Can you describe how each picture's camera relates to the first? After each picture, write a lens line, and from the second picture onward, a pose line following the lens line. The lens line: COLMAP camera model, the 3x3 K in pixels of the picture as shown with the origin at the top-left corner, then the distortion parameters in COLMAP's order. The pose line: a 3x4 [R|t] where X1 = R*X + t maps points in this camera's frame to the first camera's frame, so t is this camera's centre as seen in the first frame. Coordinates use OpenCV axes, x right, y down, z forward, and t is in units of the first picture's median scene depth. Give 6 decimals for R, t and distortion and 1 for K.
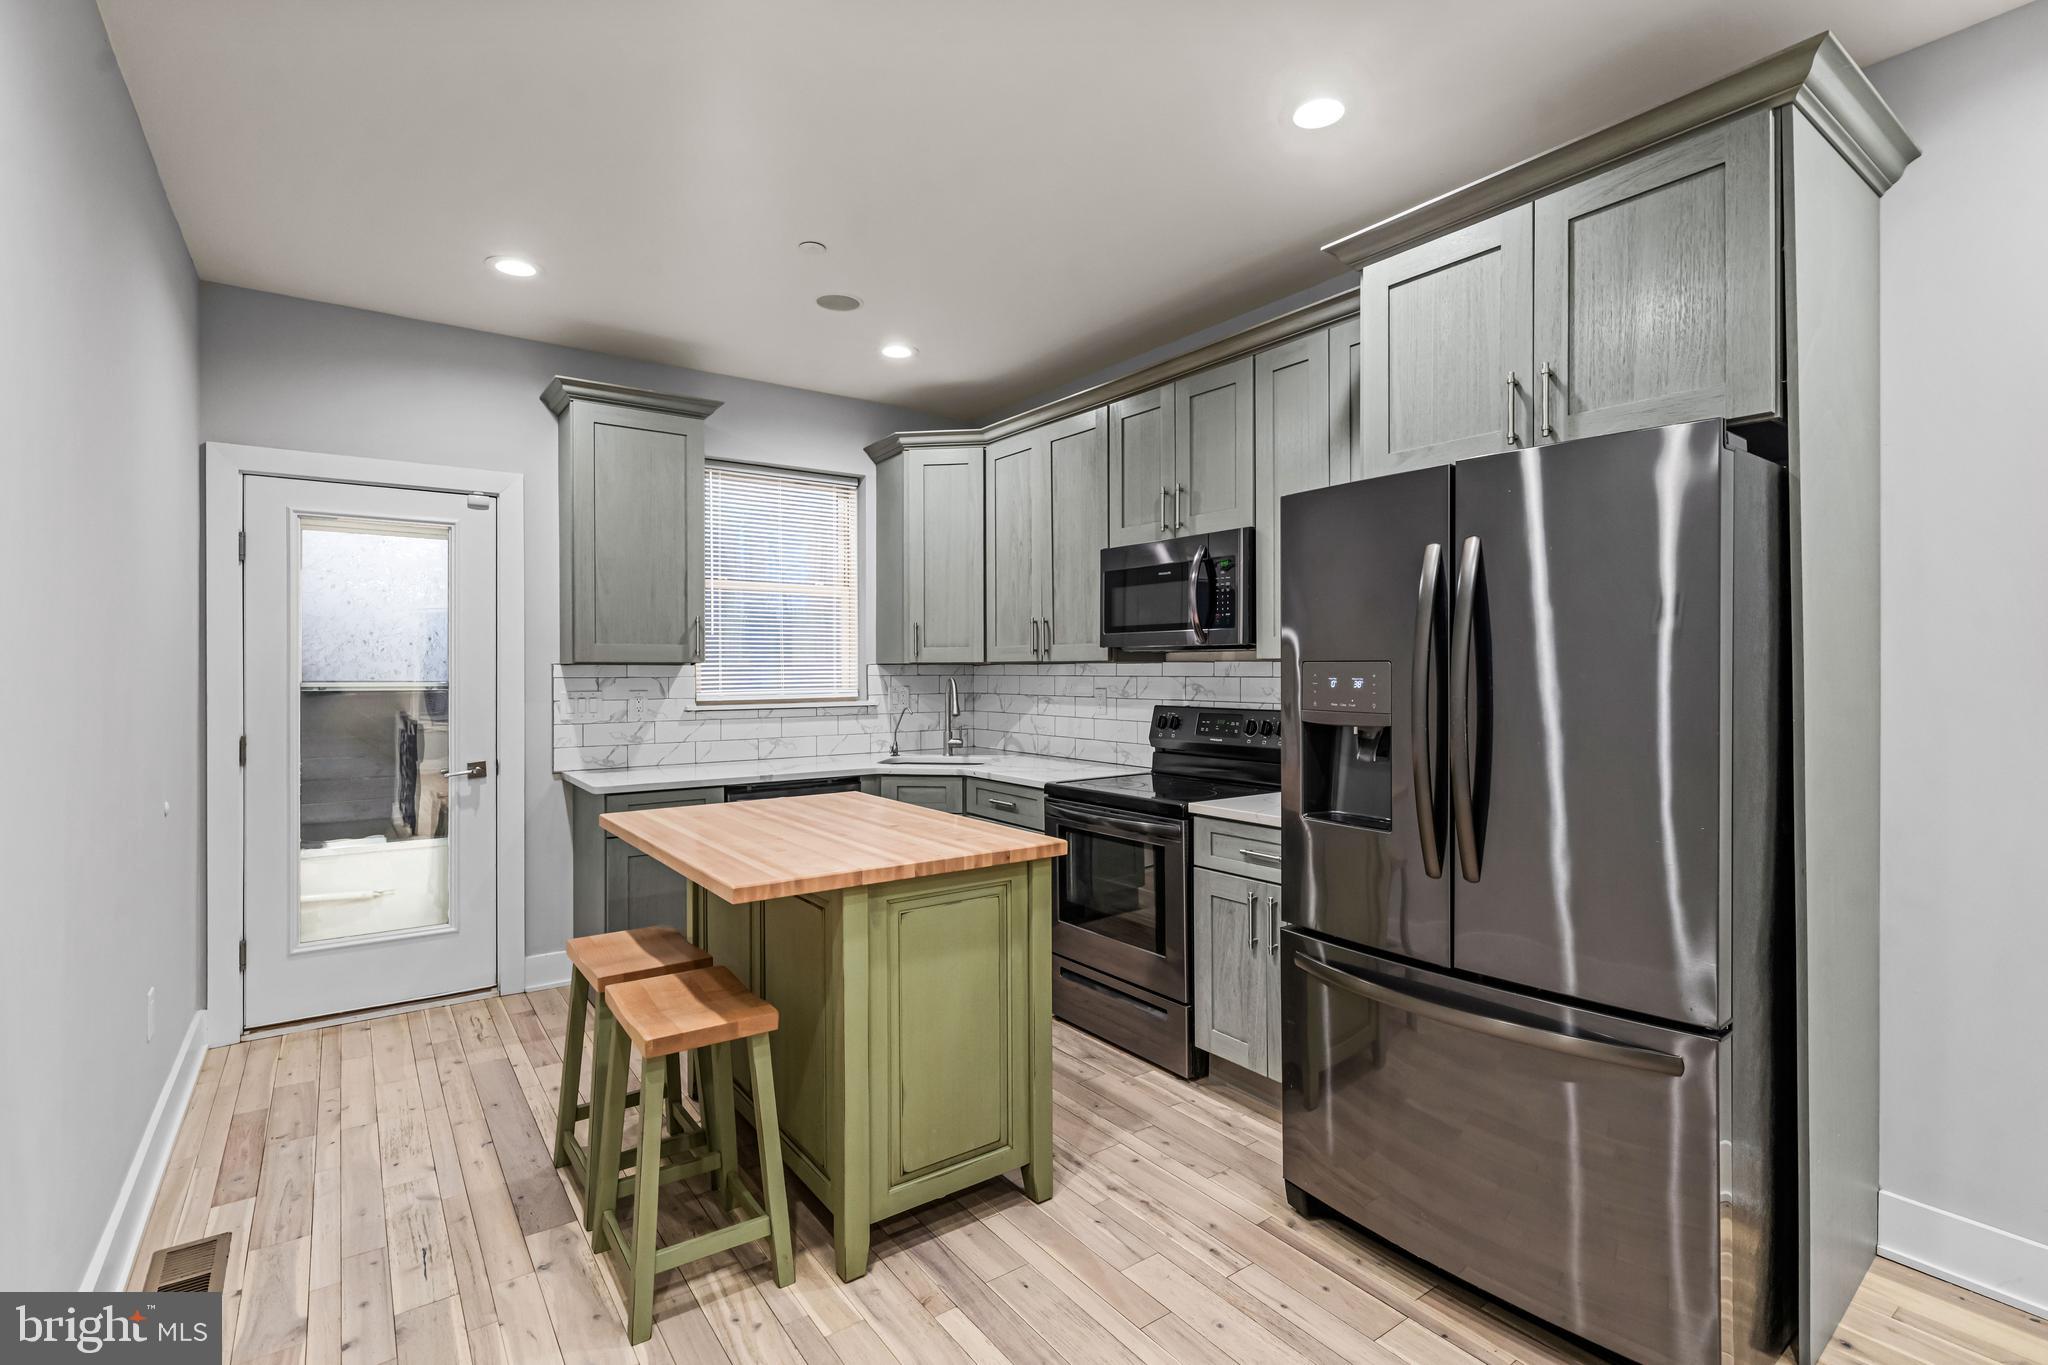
lens RADIAL K [[948.6, 0, 1033.6], [0, 948.6, 674.6], [0, 0, 1]] dist [-0.000597, -0.000598]
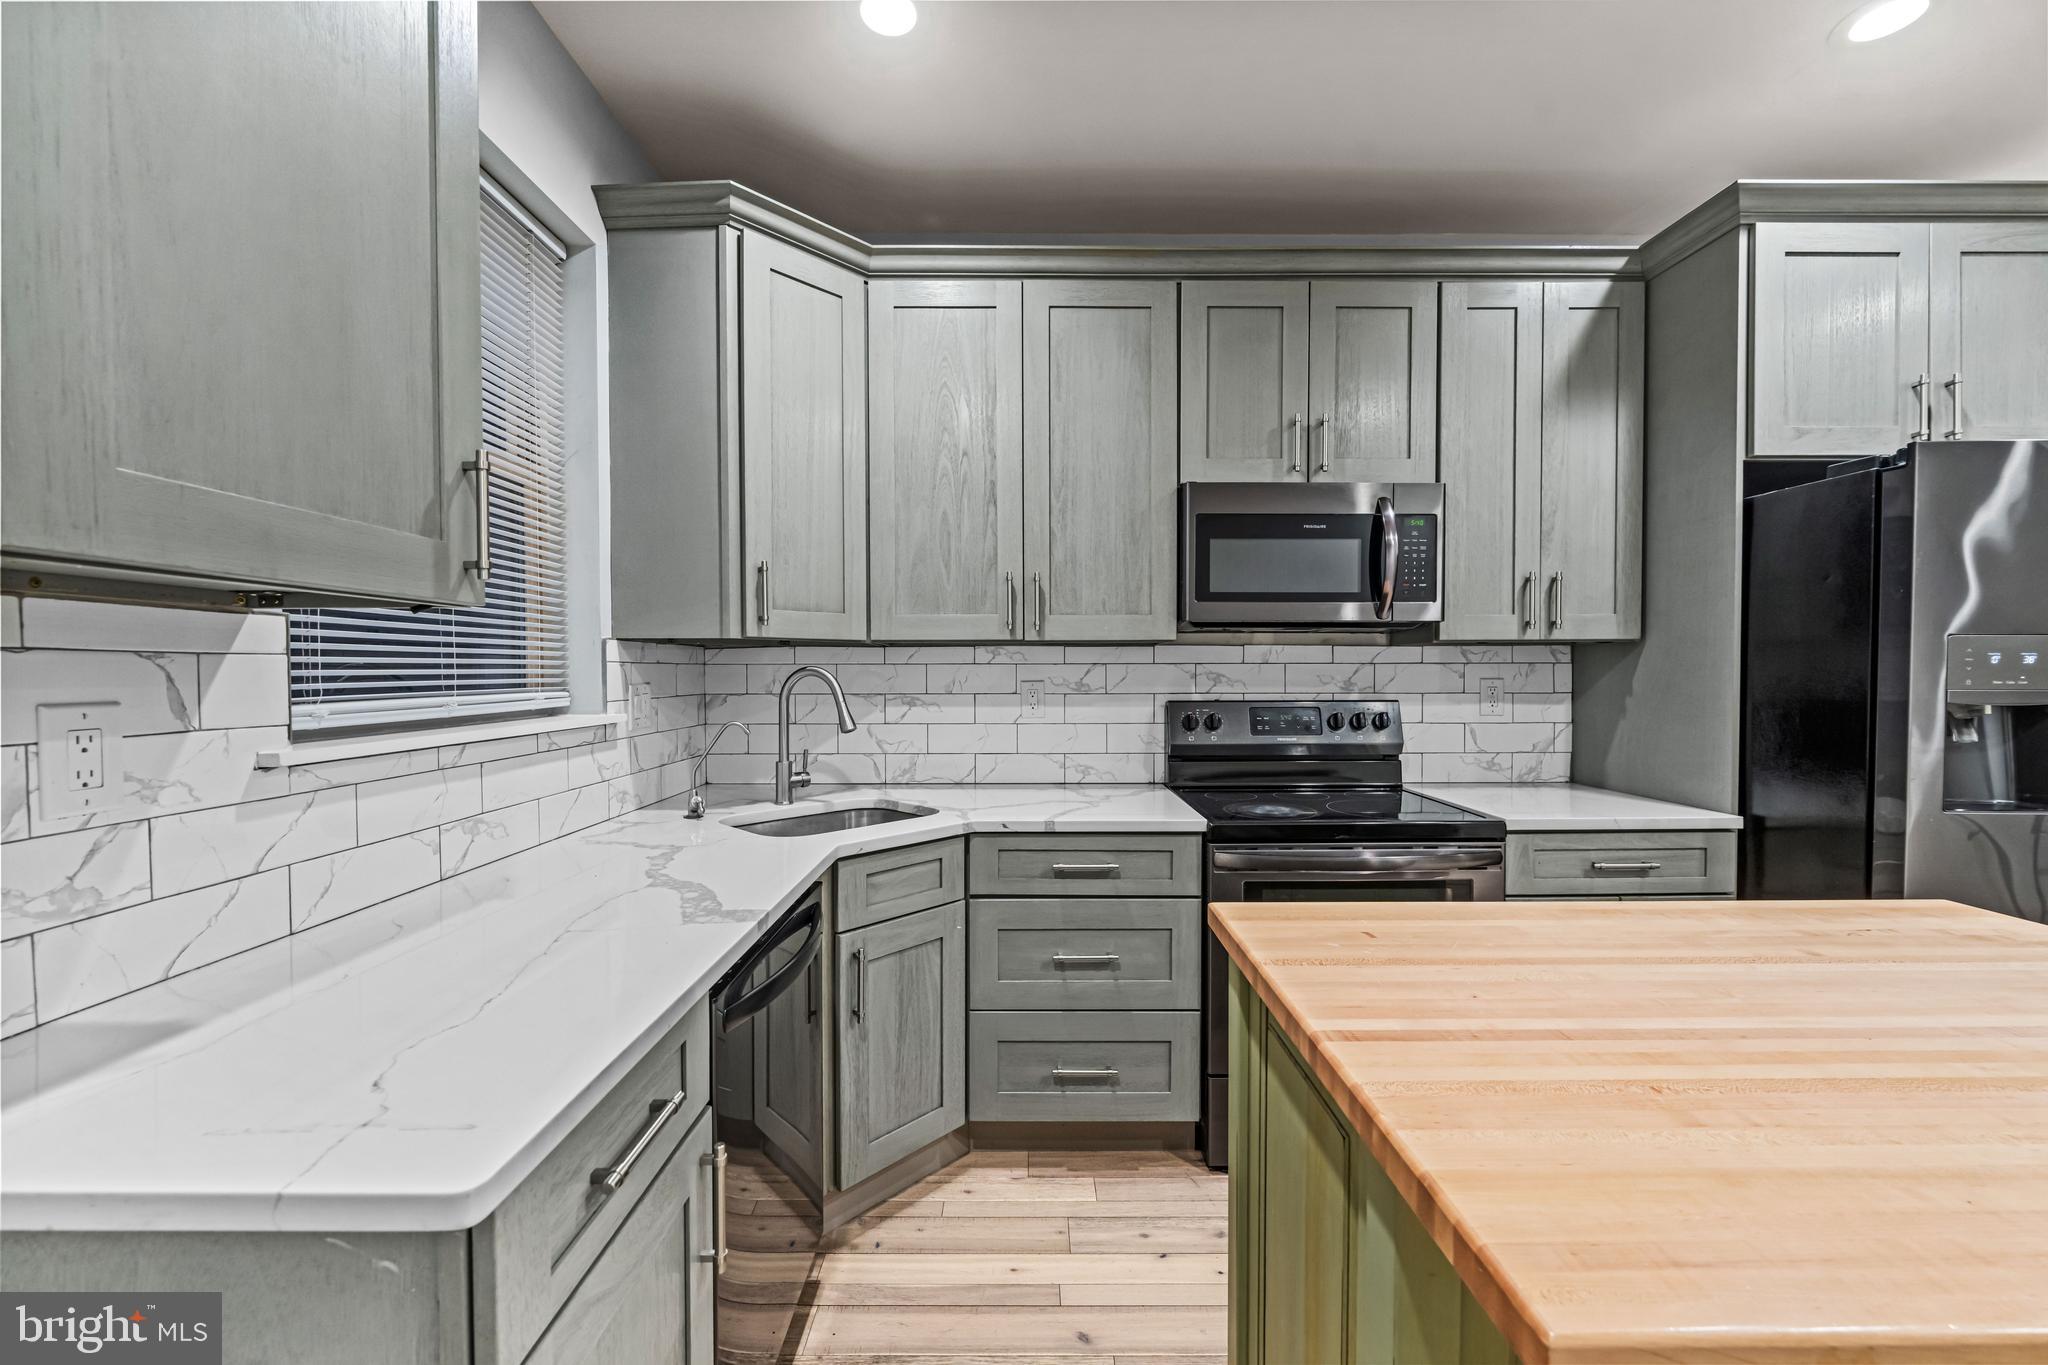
lens RADIAL K [[801.4, 0, 1032.3], [0, 801.4, 687.3], [0, 0, 1]] dist [-0.000611, 0.000079]
pose [[0.585860, -0.015653, 0.810261, -0.488557], [0.005182, 0.999865, 0.015569, 0.011542], [-0.810395, -0.004923, 0.585863, 0.750985]]
